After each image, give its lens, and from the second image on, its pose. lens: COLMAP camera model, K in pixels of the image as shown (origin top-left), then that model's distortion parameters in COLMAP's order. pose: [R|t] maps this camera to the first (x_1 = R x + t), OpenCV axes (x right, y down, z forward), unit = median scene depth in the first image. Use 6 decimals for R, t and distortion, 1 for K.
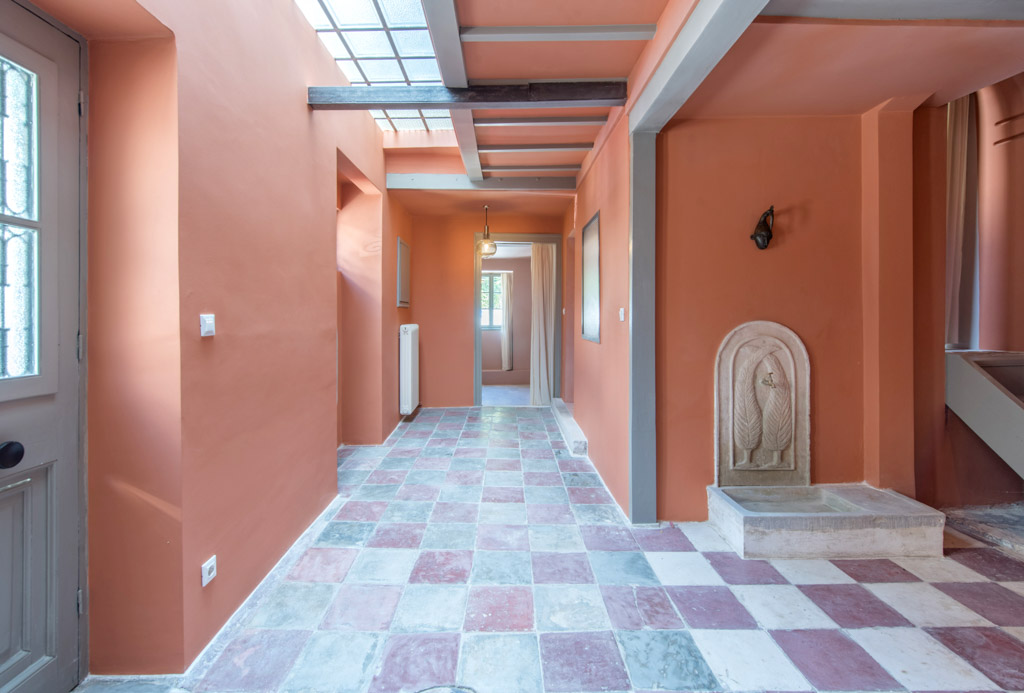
lens RADIAL K [[490.7, 0, 455.7], [0, 490.7, 326.7], [0, 0, 1]] dist [-0.010791, 0.000413]
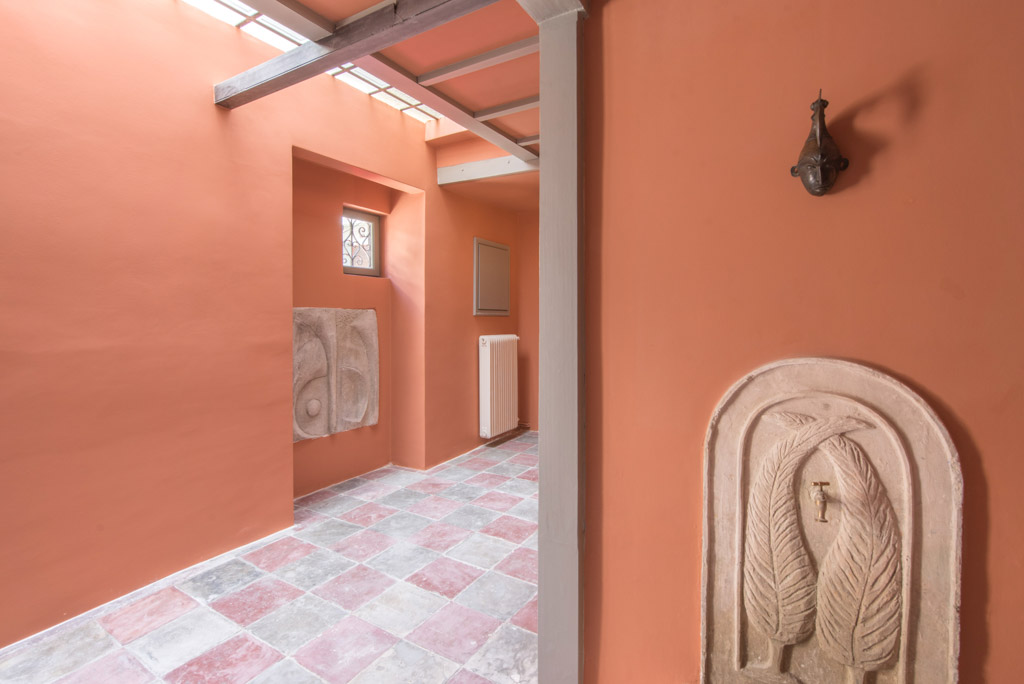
lens RADIAL K [[464.2, 0, 518.7], [0, 464.2, 321.3], [0, 0, 1]] dist [-0.011571, -0.000422]
pose [[0.868247, 0.009427, -0.496042, 0.599419], [-0.017292, 0.999787, -0.011267, -0.035054], [0.495830, 0.018359, 0.868225, 0.508338]]
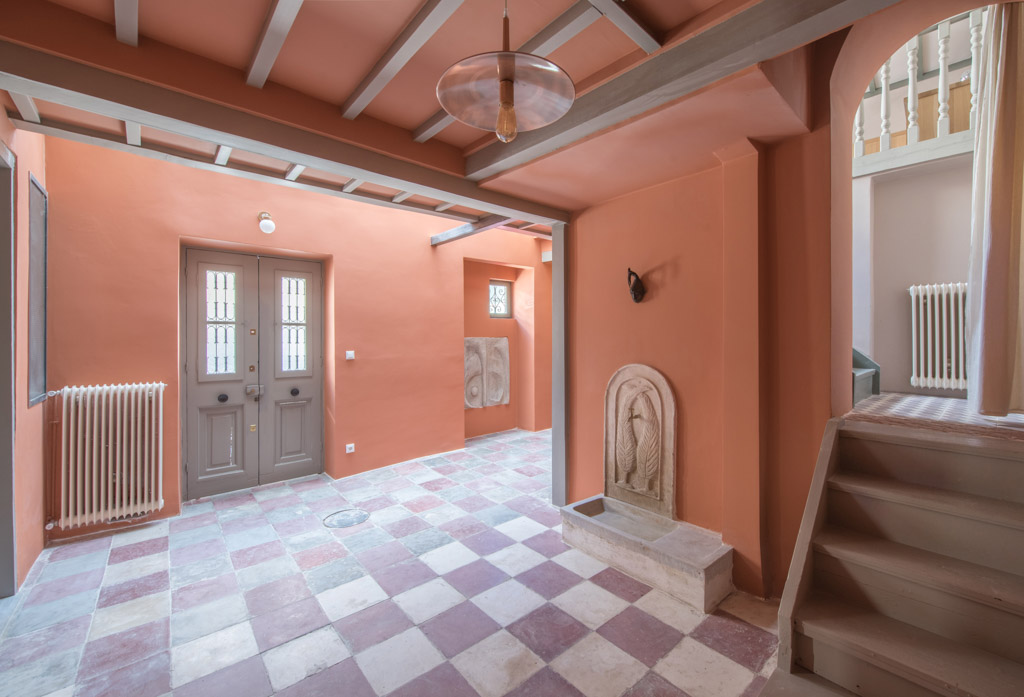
lens RADIAL K [[448.5, 0, 505.1], [0, 448.5, 329.7], [0, 0, 1]] dist [-0.001482, -0.001030]
pose [[0.626622, -0.007279, -0.779289, 1.267618], [-0.012301, 0.999739, -0.019230, -0.069571], [0.779226, 0.021636, 0.626369, 0.080330]]
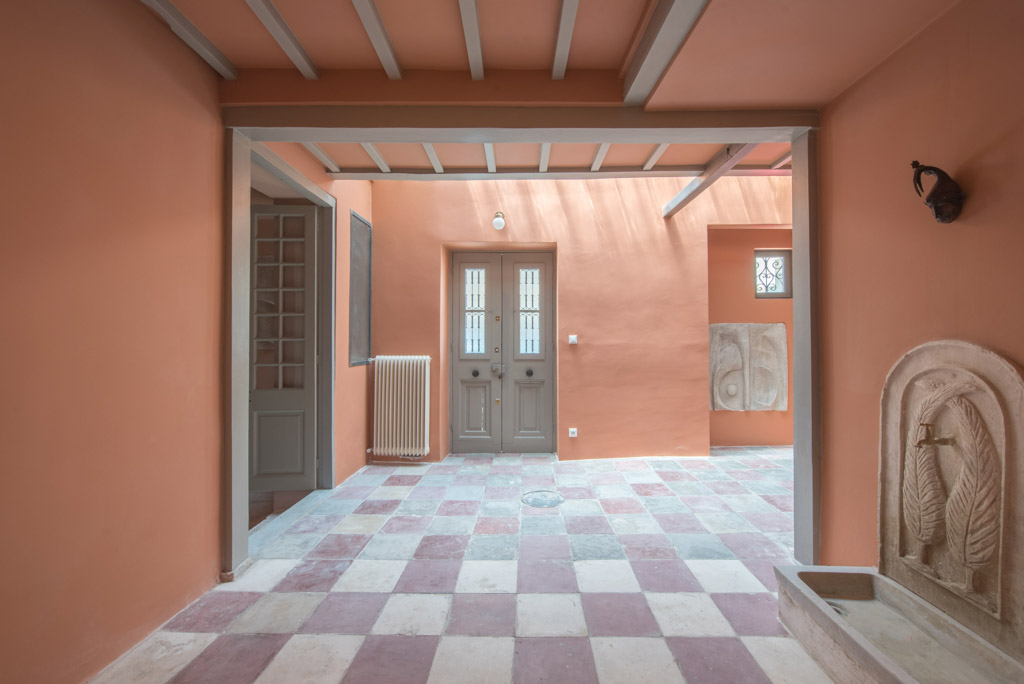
lens RADIAL K [[416.9, 0, 496.5], [0, 416.9, 330.0], [0, 0, 1]] dist [-0.007947, -0.000572]
pose [[-0.060085, -0.018356, -0.998024, 1.173968], [-0.018727, 0.999676, -0.017259, -0.005099], [0.998018, 0.017653, -0.060409, 0.473635]]
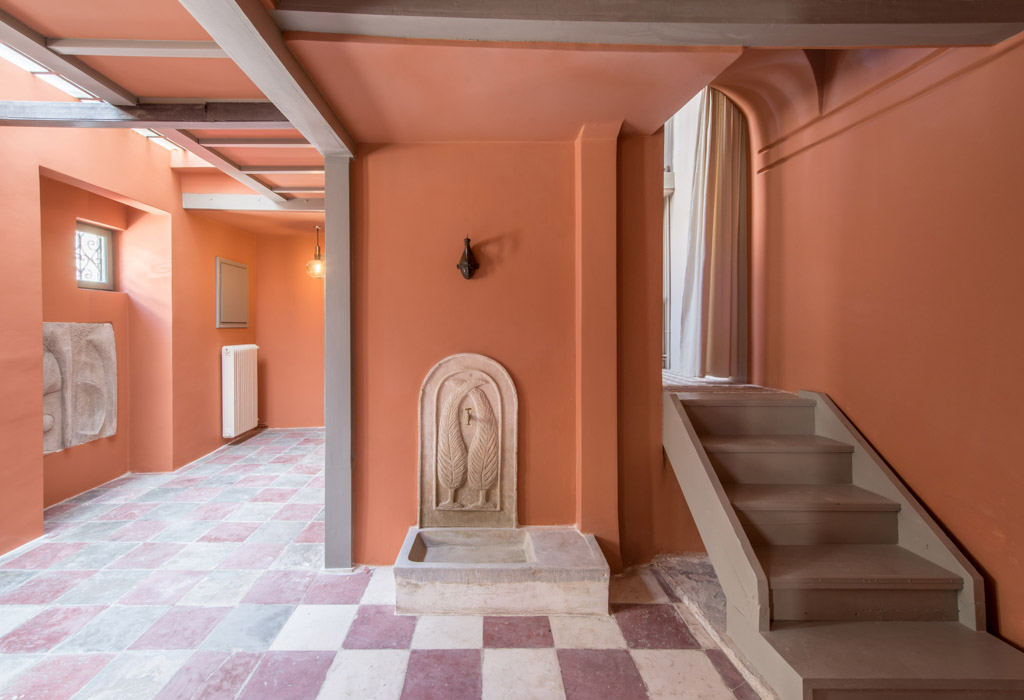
lens RADIAL K [[469.0, 0, 477.0], [0, 469.0, 326.8], [0, 0, 1]] dist [0.021021, -0.000112]
pose [[0.999910, 0.006658, 0.011673, 0.634690], [-0.006455, 0.999829, -0.017313, -0.048335], [-0.011786, 0.017236, 0.999782, 0.078287]]
